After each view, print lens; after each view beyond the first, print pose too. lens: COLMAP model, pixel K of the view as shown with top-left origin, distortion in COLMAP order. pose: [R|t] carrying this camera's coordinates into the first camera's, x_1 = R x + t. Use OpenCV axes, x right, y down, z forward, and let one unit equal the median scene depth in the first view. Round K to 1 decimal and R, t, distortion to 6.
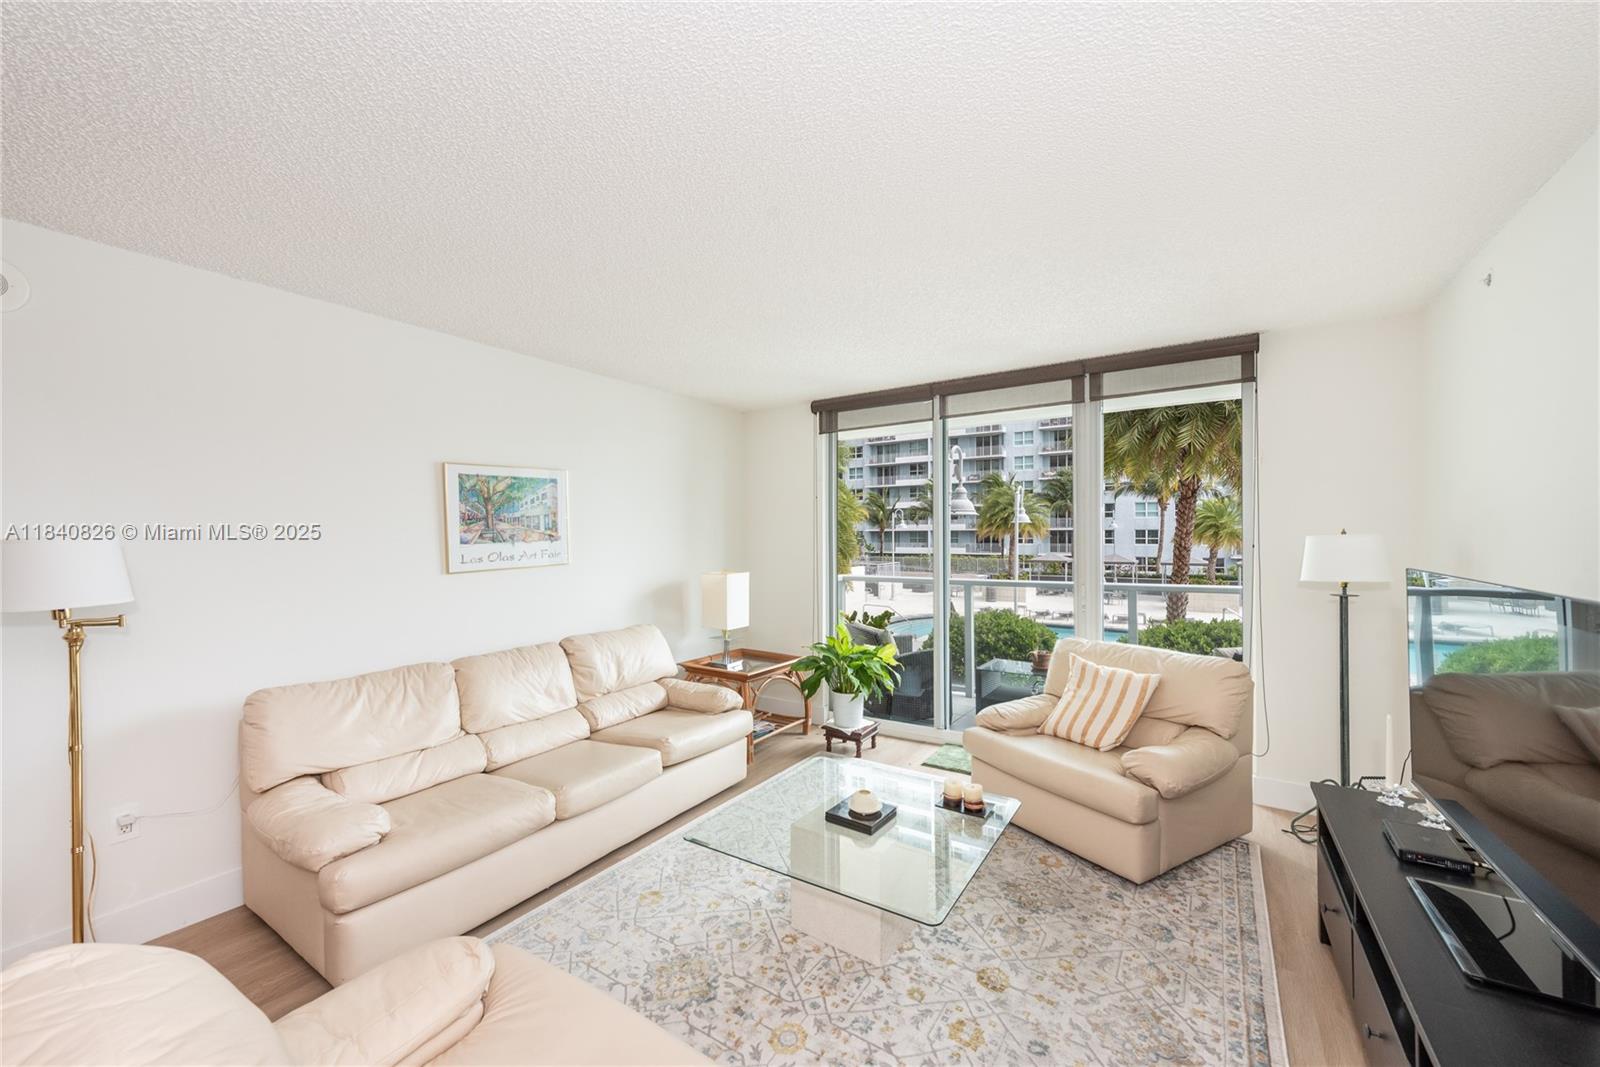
lens RADIAL K [[623.0, 0, 800.0], [0, 623.0, 533.5], [0, 0, 1]] dist [0.015471, -0.006265]
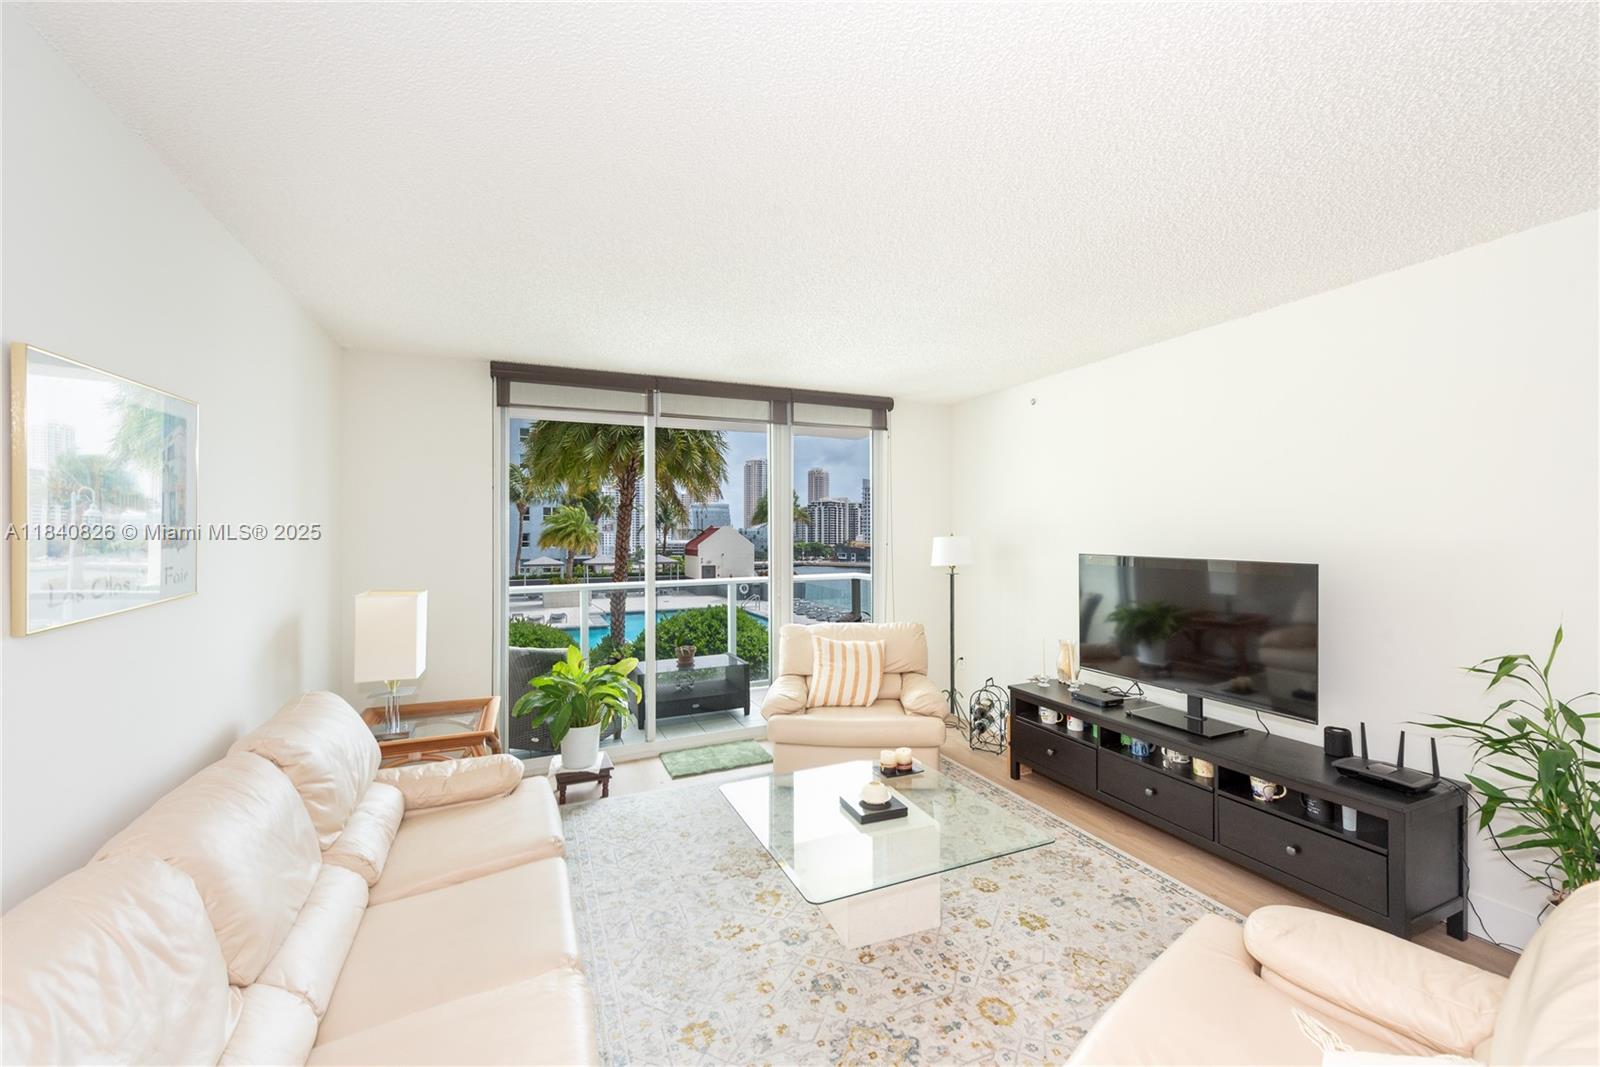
lens RADIAL K [[623.0, 0, 800.0], [0, 623.0, 533.5], [0, 0, 1]] dist [0.015471, -0.006265]
pose [[0.552593, 0.005800, 0.833431, -0.570284], [-0.001456, 0.999981, -0.005994, 0.004143], [-0.833450, 0.002099, 0.552591, 0.363063]]
